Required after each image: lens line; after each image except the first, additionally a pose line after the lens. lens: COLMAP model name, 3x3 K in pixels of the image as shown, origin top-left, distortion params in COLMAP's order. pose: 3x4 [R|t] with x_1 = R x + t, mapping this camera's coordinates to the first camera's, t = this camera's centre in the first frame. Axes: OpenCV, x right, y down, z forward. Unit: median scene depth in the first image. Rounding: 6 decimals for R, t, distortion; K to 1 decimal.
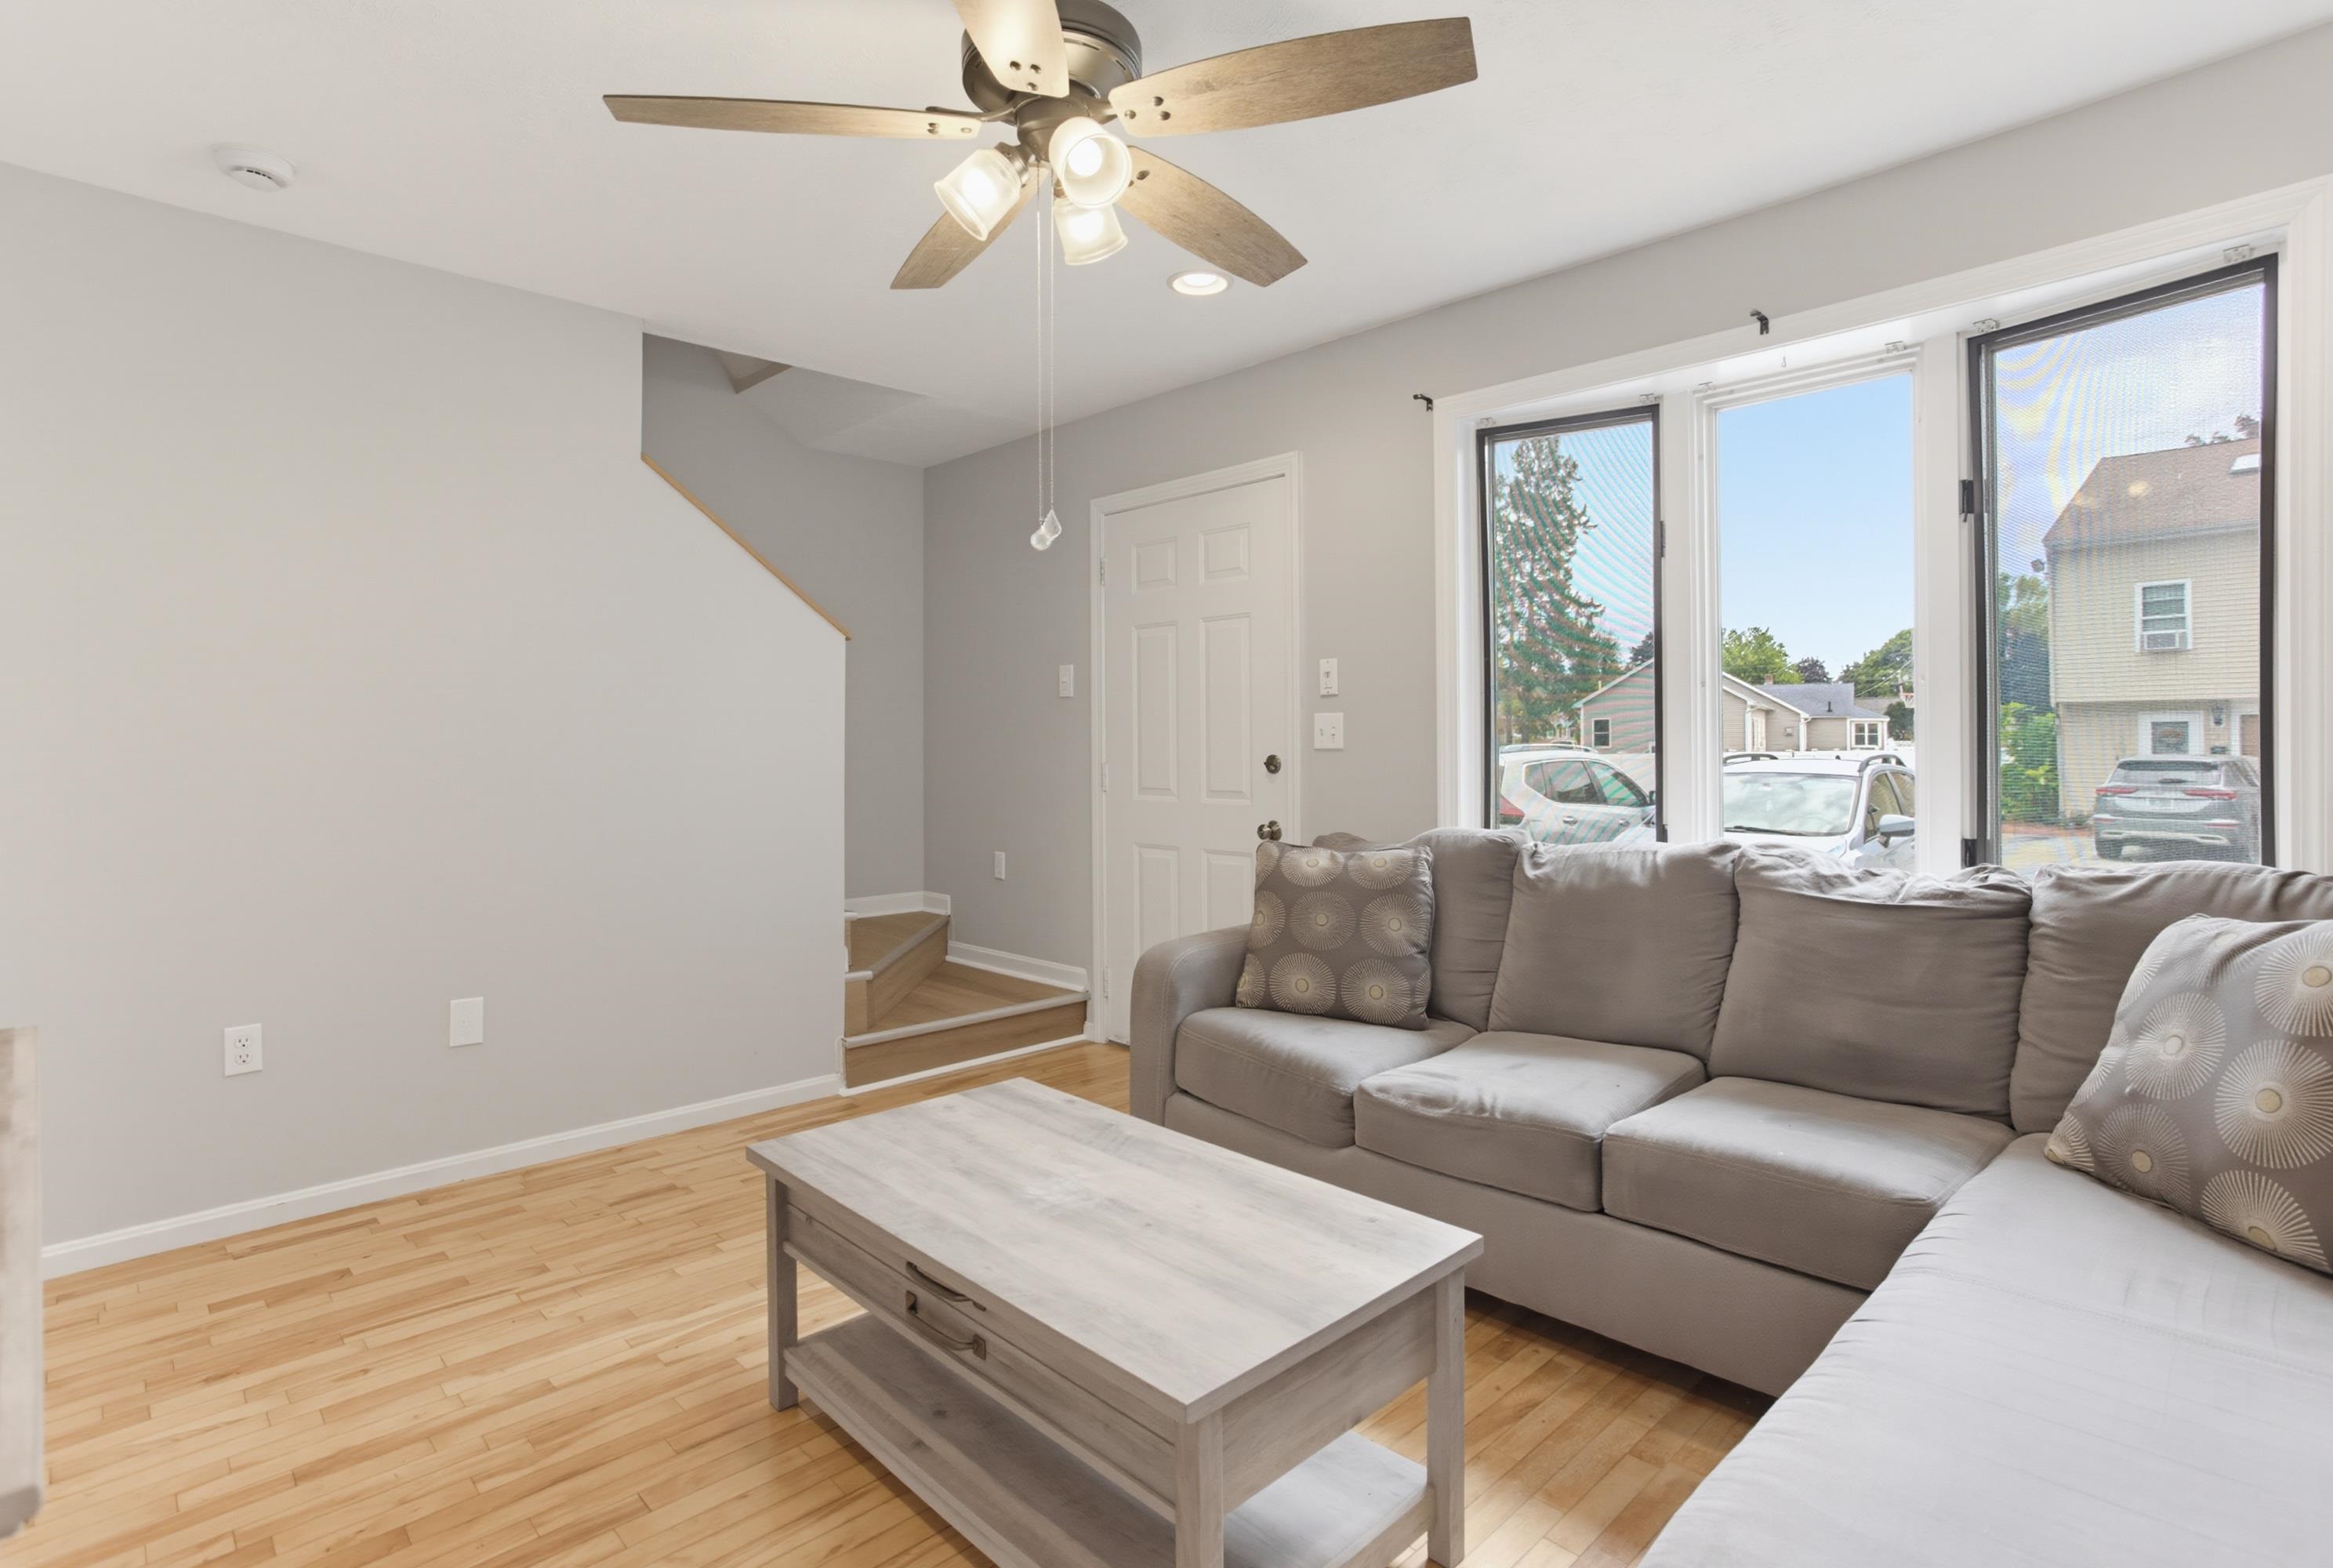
lens RADIAL K [[1155.5, 0, 1159.5], [0, 1155.5, 717.0], [0, 0, 1]] dist [-0.003117, -0.000173]
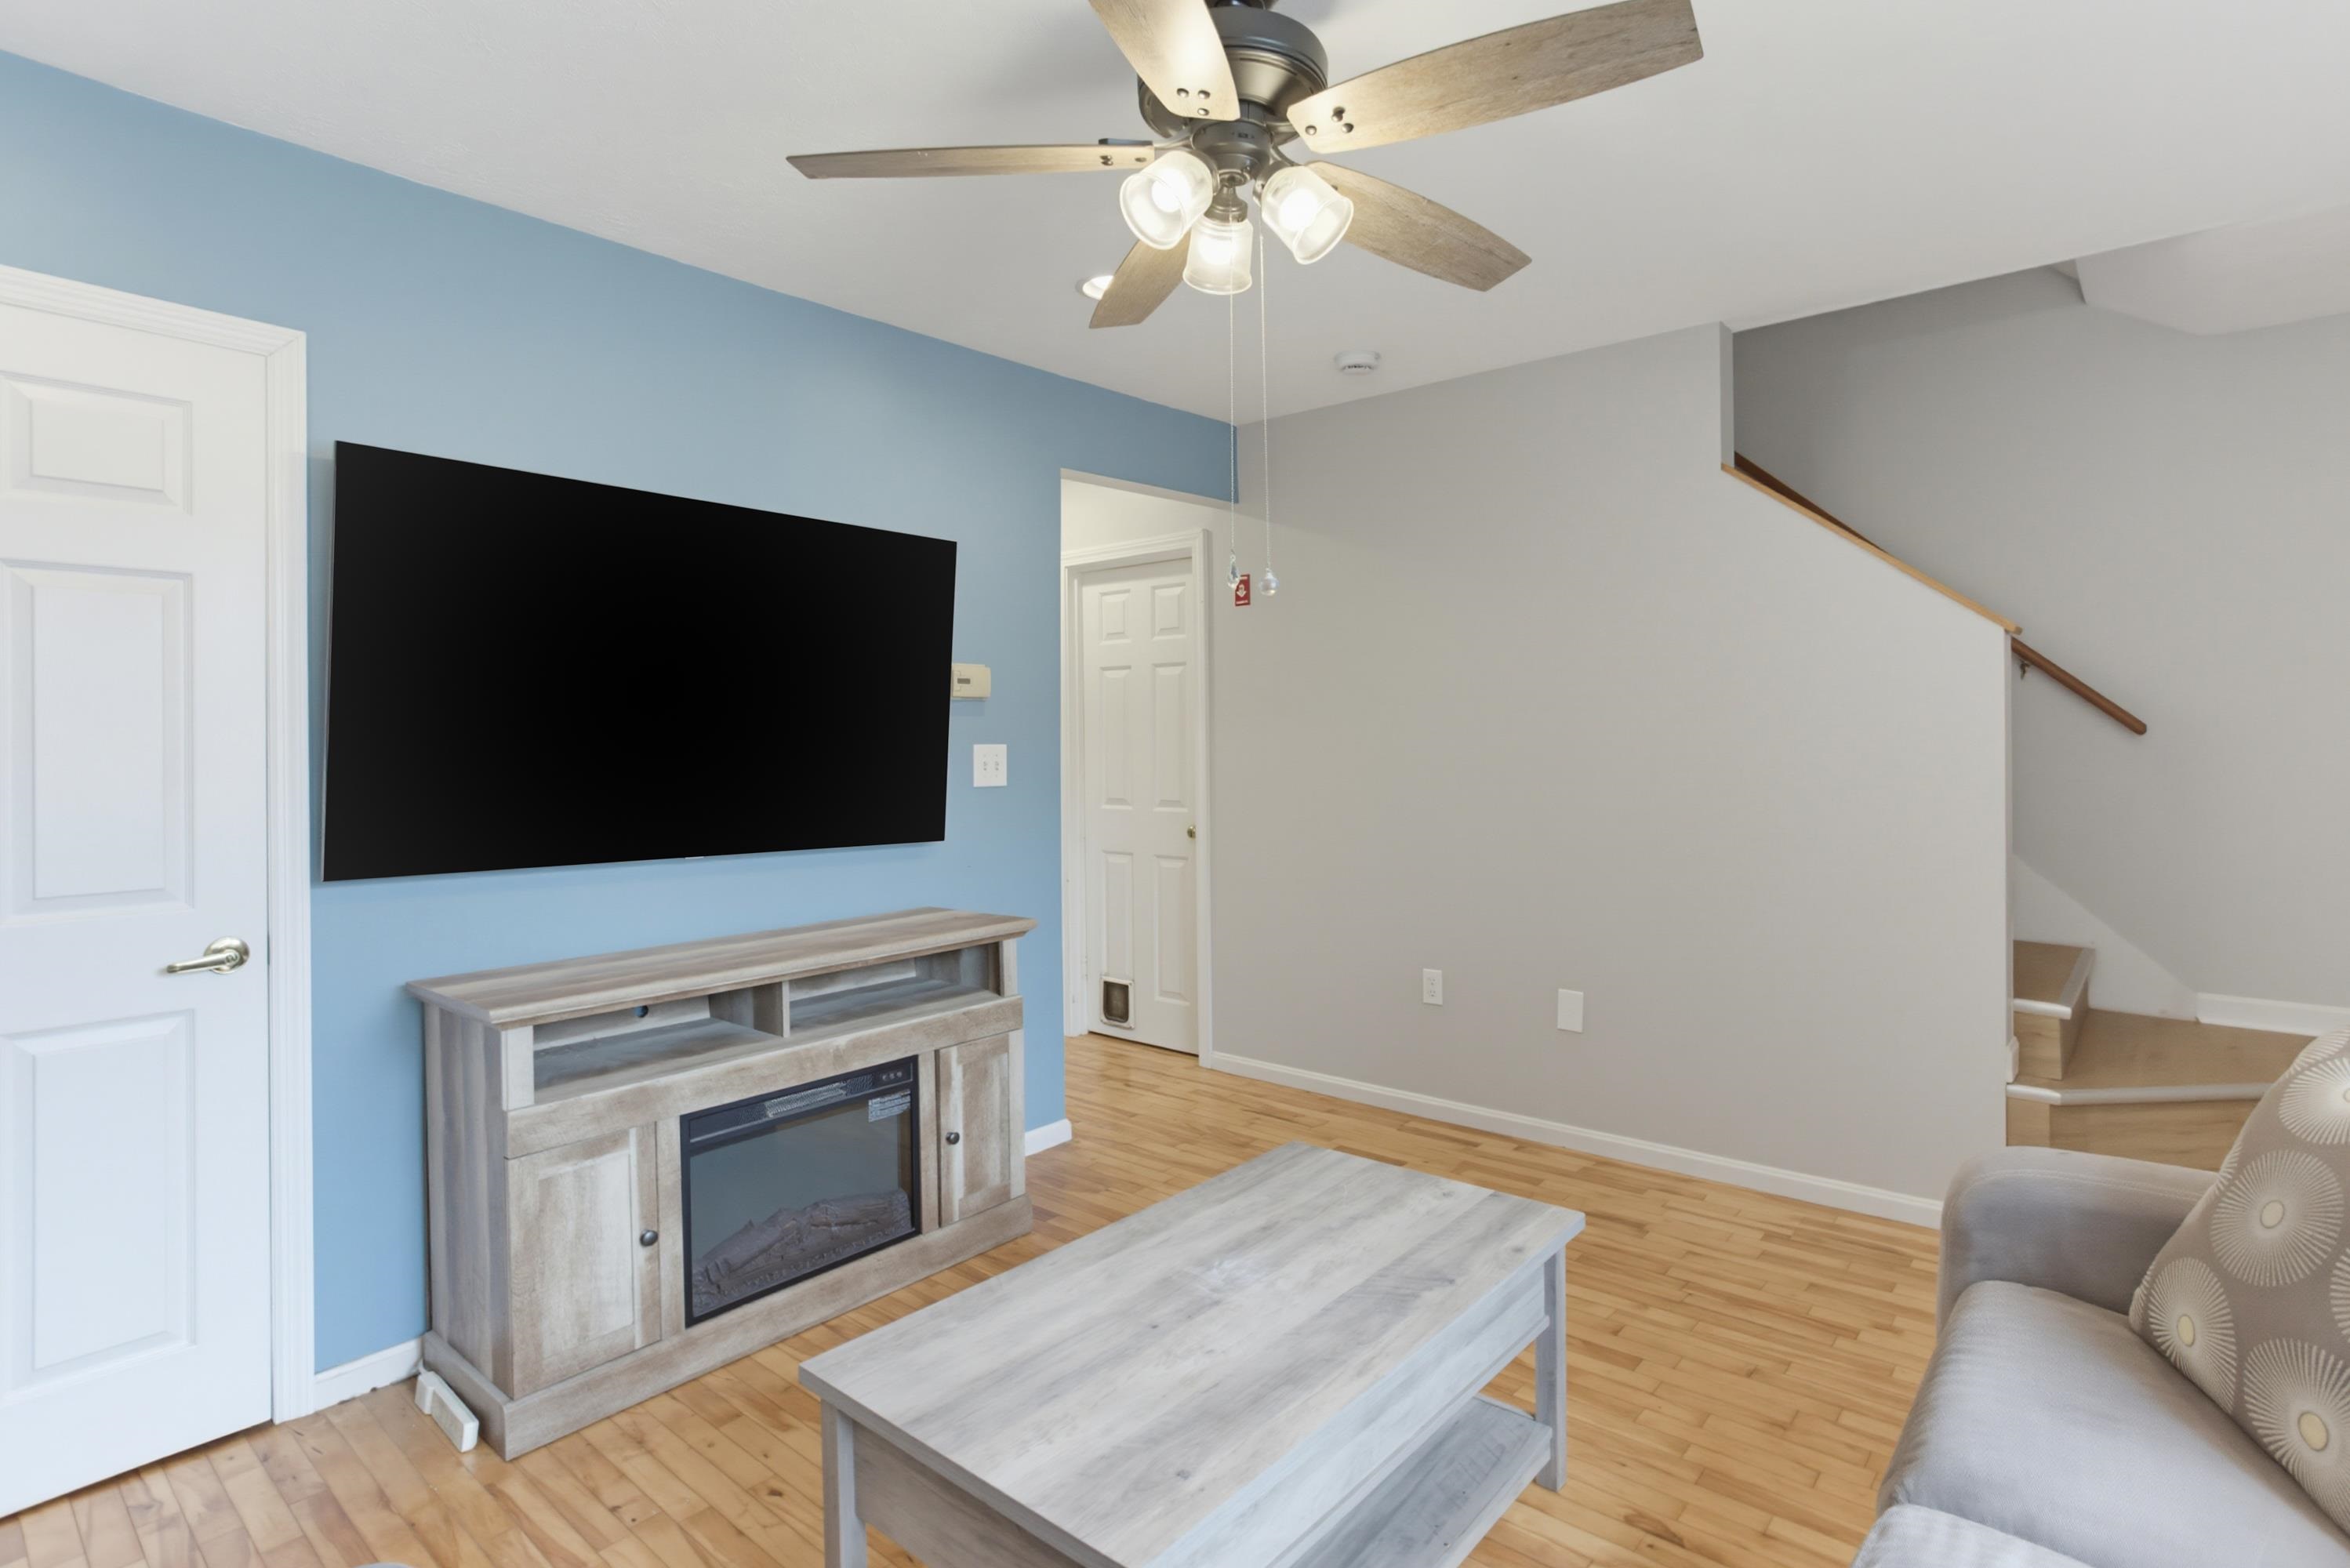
lens RADIAL K [[1204.4, 0, 1240.5], [0, 1204.4, 785.2], [0, 0, 1]] dist [-0.018306, 0.000444]
pose [[0.136948, 0.043463, -0.989624, 0.754948], [0.018172, 0.998759, 0.046379, -0.025747], [0.990412, -0.024335, 0.135988, 0.778421]]
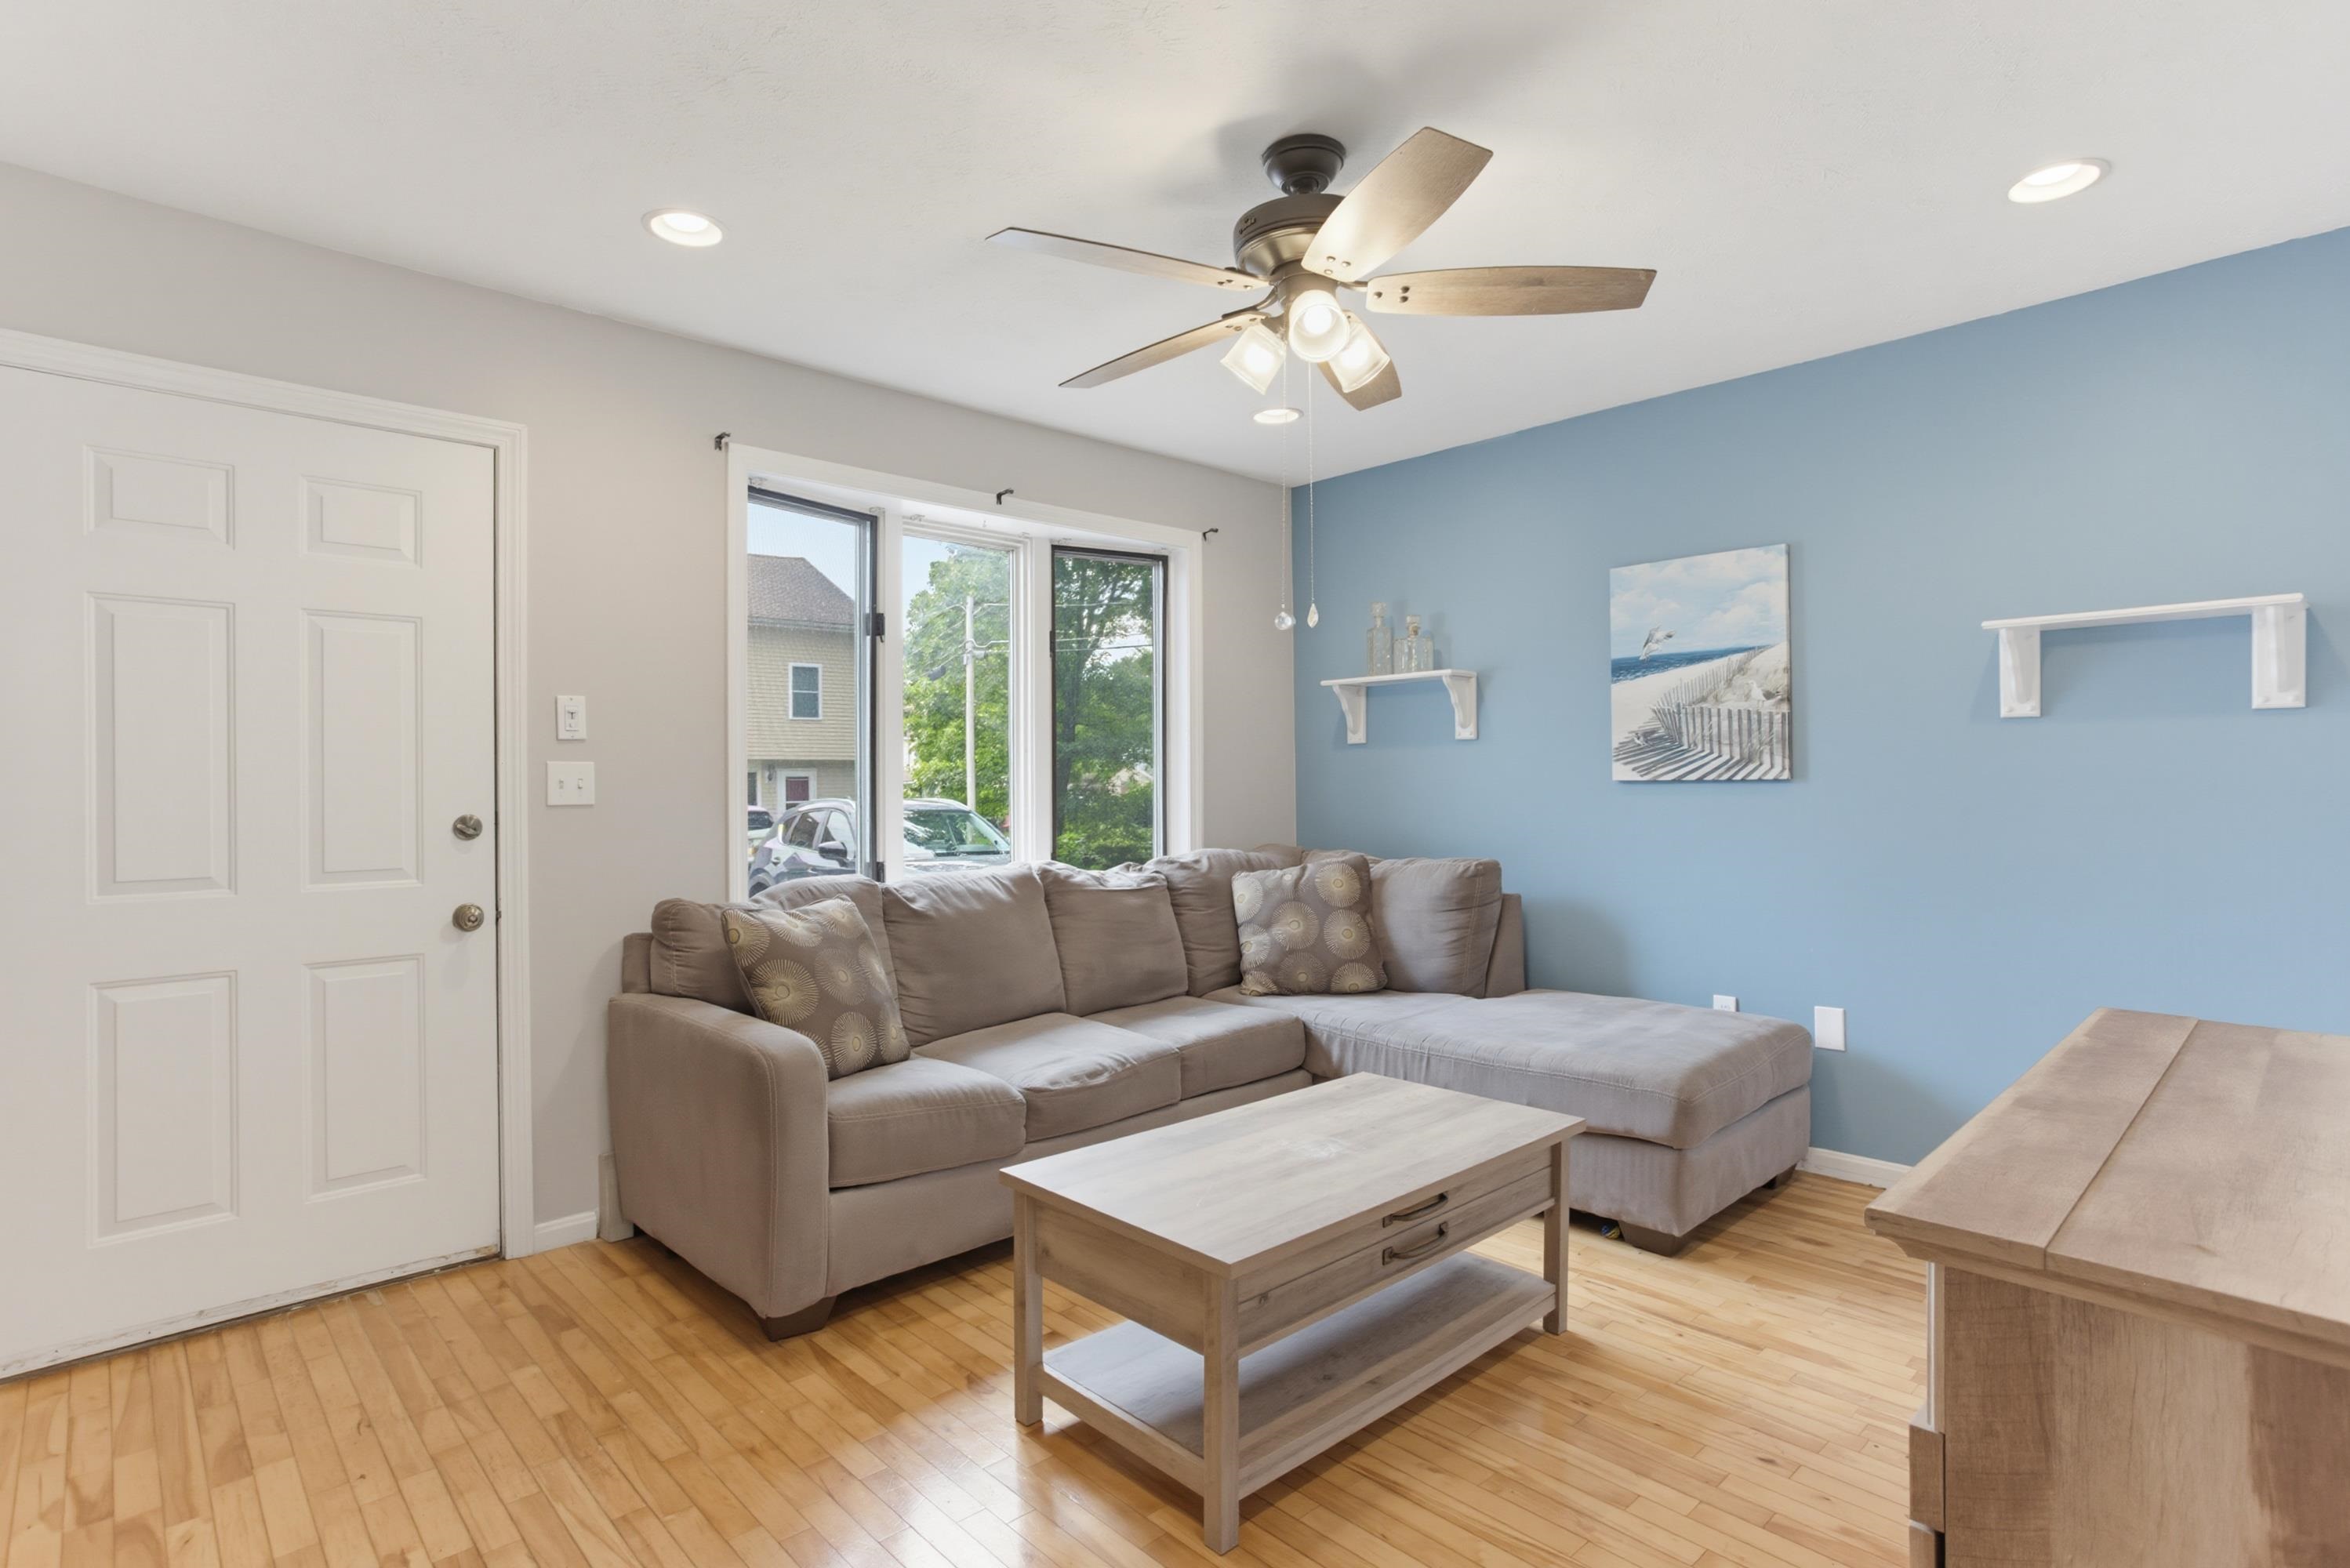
lens RADIAL K [[1176.8, 0, 1175.0], [0, 1176.8, 784.0], [0, 0, 1]] dist [-0.019351, 0.000744]
pose [[0.005112, 0.013003, 0.999902, -1.187479], [-0.009570, 0.999870, -0.012954, 0.033827], [-0.999941, -0.009503, 0.005236, 1.014687]]
